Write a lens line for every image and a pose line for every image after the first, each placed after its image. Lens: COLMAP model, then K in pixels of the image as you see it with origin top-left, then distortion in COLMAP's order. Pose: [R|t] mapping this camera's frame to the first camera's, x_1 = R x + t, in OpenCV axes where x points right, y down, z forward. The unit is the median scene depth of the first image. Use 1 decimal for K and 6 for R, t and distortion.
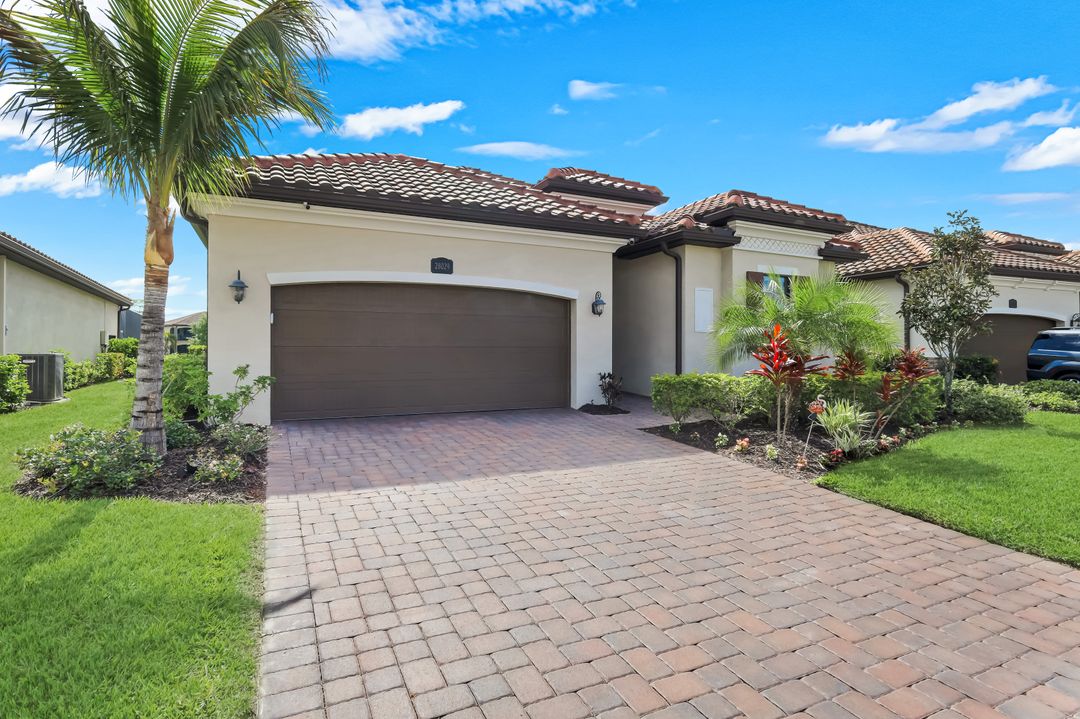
lens RADIAL K [[564.3, 0, 592.0], [0, 564.3, 363.0], [0, 0, 1]] dist [0.002022, 0.000102]
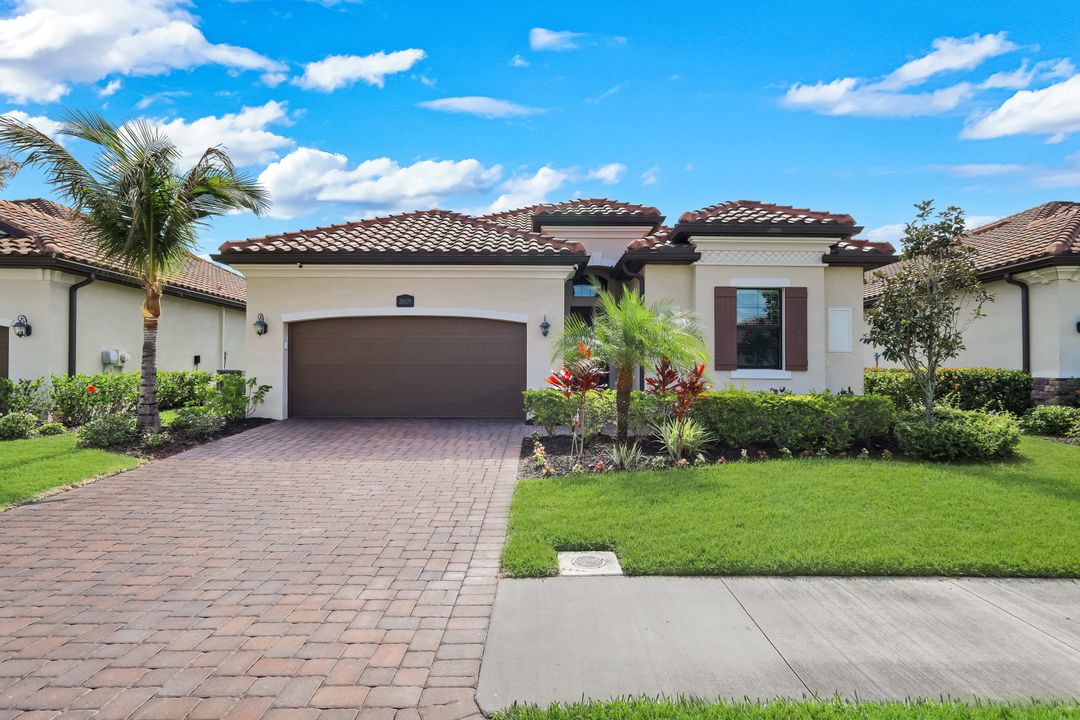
lens RADIAL K [[564.3, 0, 592.0], [0, 564.3, 363.5], [0, 0, 1]] dist [0.002022, 0.000102]
pose [[0.891915, -0.001260, -0.452200, 0.610110], [-0.012795, 0.999525, -0.028021, -0.001831], [0.452021, 0.030779, 0.891476, 0.057663]]
